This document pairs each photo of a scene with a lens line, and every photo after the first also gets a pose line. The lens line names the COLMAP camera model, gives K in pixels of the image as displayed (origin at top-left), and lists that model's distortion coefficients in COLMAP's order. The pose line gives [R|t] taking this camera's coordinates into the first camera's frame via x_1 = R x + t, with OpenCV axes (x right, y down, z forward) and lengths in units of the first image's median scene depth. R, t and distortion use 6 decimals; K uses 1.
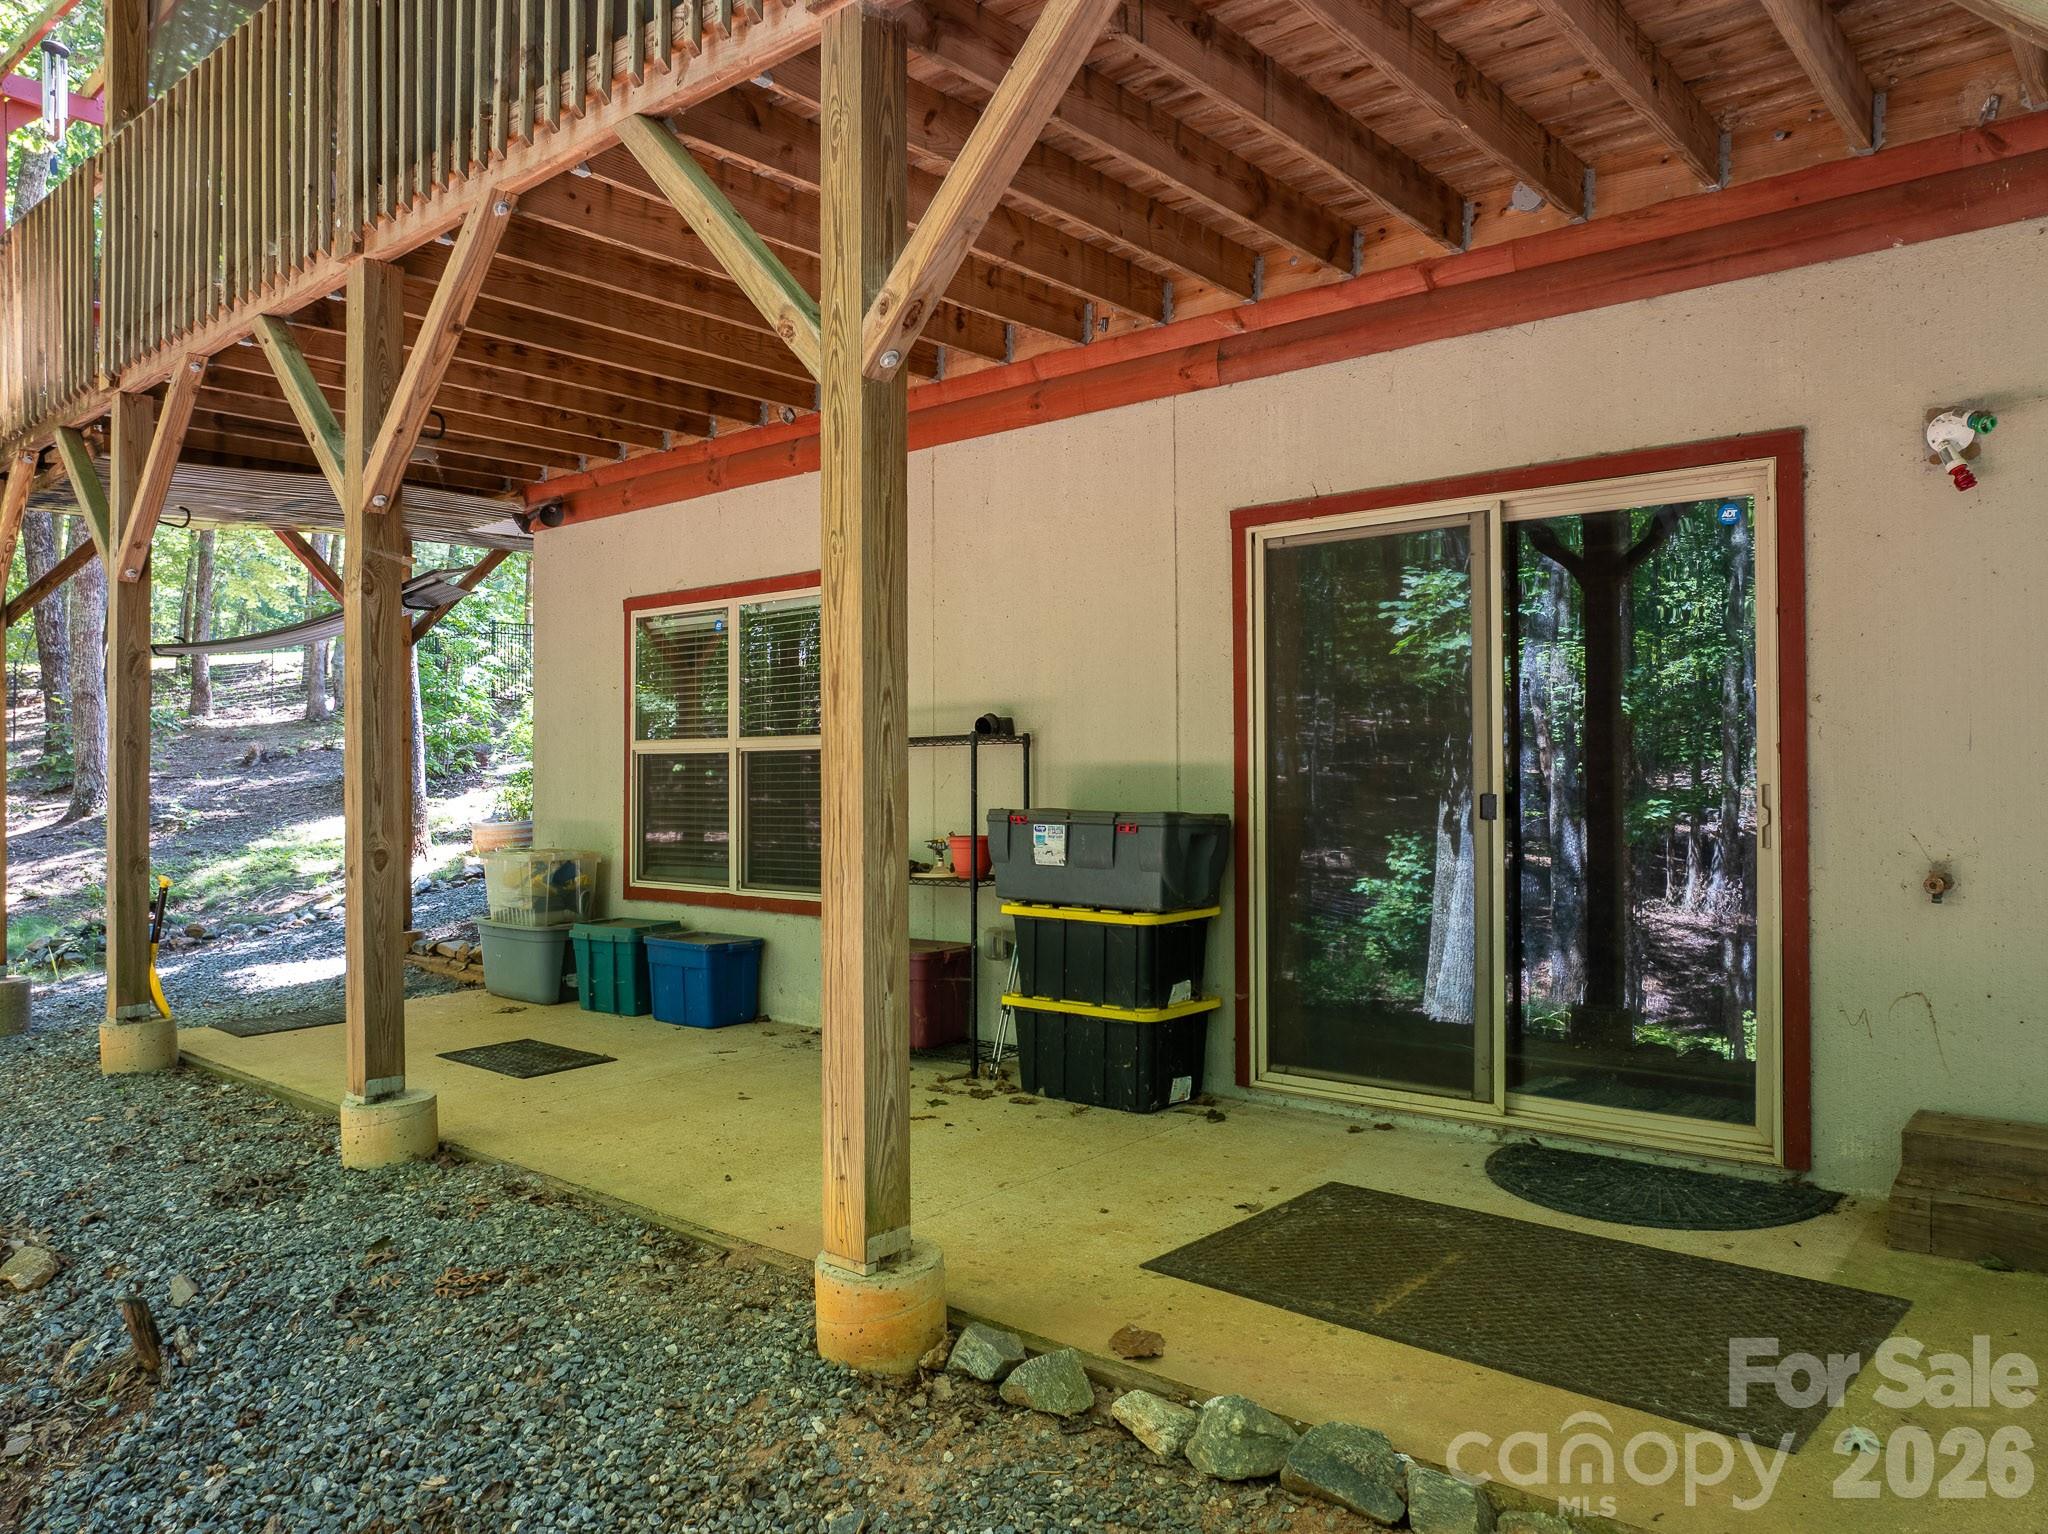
lens RADIAL K [[1431.1, 0, 1025.5], [0, 1431.1, 764.0], [0, 0, 1]] dist [-0.047035, 0.005633]
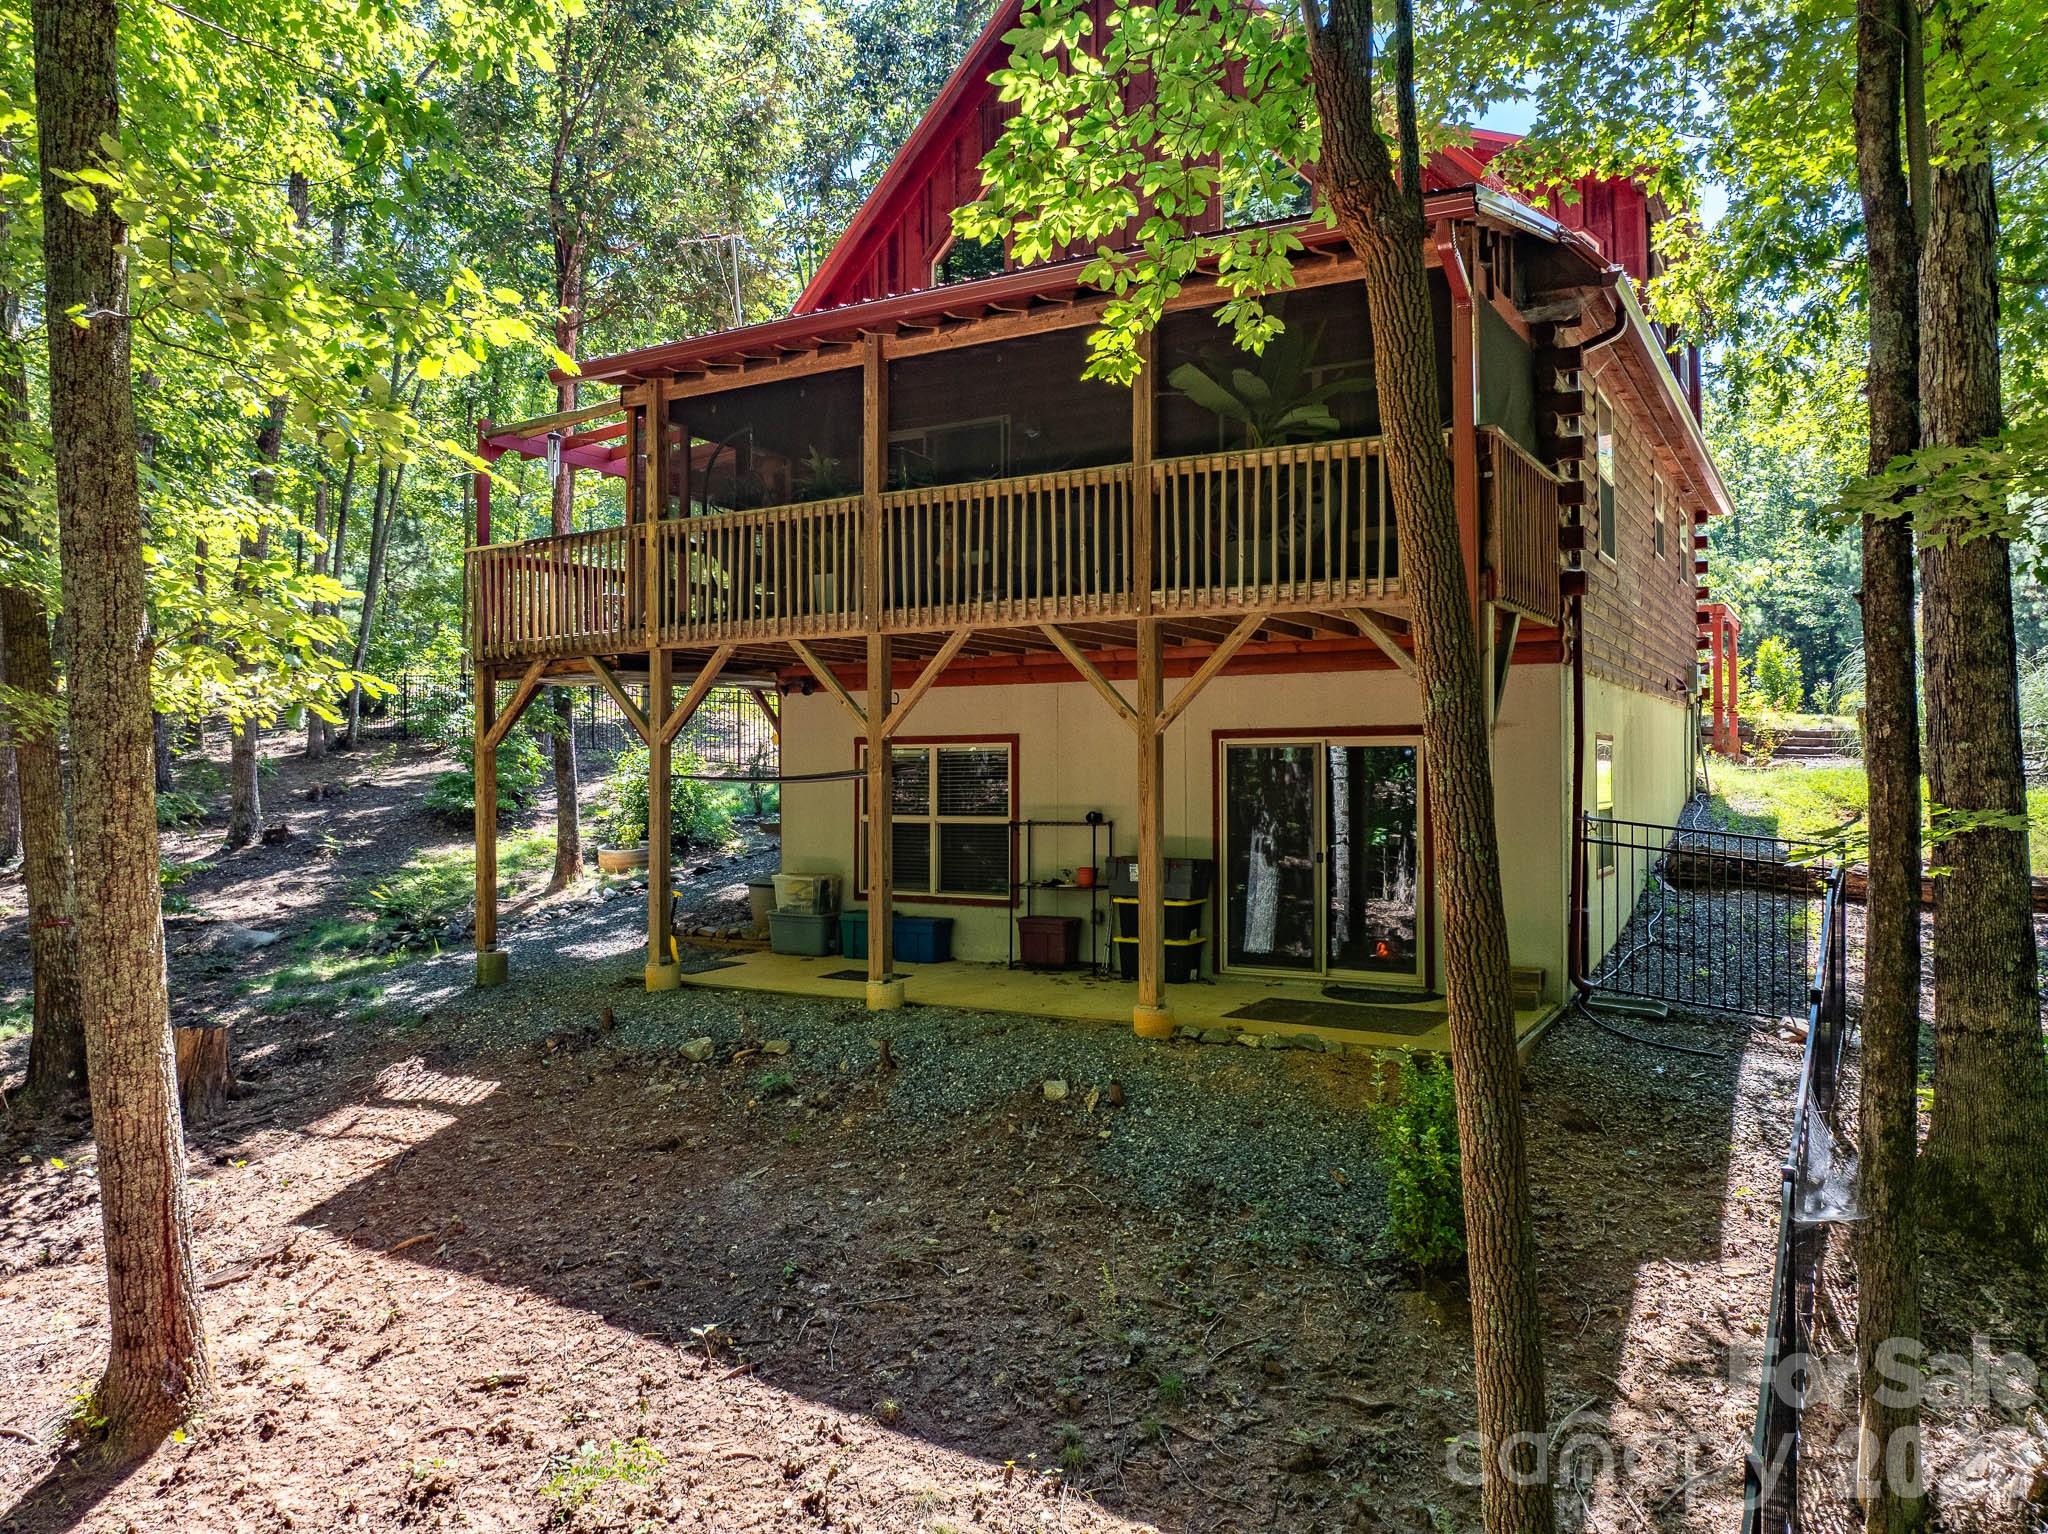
lens RADIAL K [[1431.1, 0, 1024.2], [0, 1431.1, 771.5], [0, 0, 1]] dist [-0.047035, 0.005633]
pose [[0.984072, 0.002645, 0.177749, -0.526425], [-0.003330, 0.999988, 0.003556, -0.105612], [-0.177737, -0.004091, 0.984069, -1.151451]]
